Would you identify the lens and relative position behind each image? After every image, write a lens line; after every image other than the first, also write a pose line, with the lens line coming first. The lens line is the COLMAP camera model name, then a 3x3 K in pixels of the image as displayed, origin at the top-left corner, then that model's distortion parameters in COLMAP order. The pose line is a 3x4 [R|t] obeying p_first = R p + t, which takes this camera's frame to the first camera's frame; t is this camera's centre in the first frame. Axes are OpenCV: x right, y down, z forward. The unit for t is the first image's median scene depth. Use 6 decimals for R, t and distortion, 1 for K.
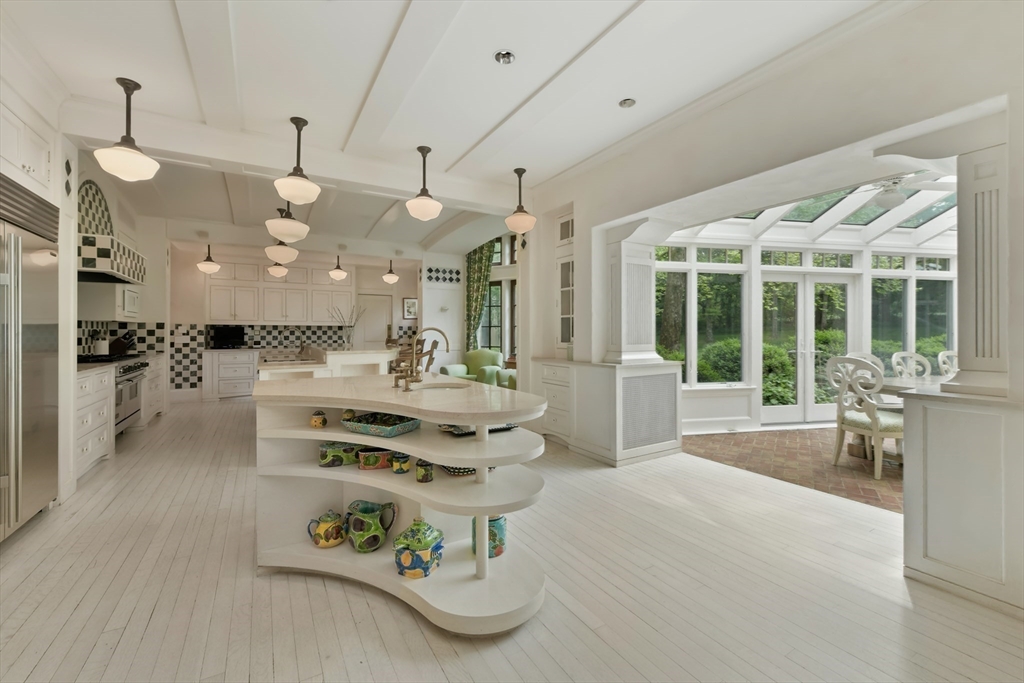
lens RADIAL K [[424.3, 0, 514.5], [0, 424.3, 331.5], [0, 0, 1]] dist [-0.001135, 0.000041]
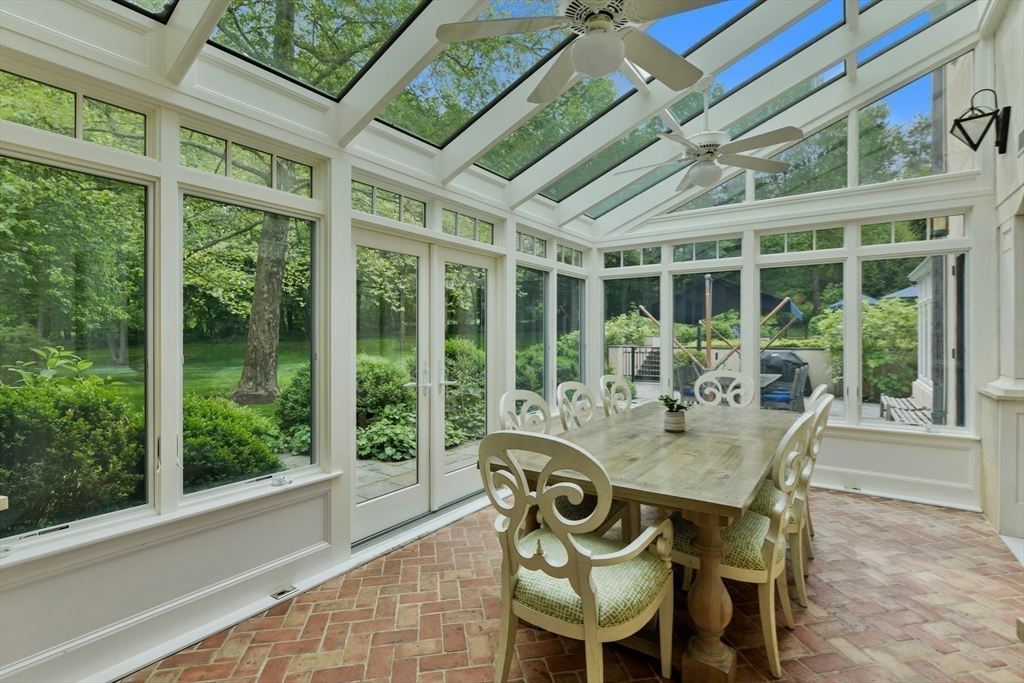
lens RADIAL K [[480.5, 0, 514.7], [0, 480.5, 335.5], [0, 0, 1]] dist [0.001554, 0.000182]
pose [[0.712472, 0.000737, 0.701700, 0.322963], [-0.000098, 1.000000, -0.000951, -0.014931], [-0.701700, 0.000609, 0.712472, 0.476049]]
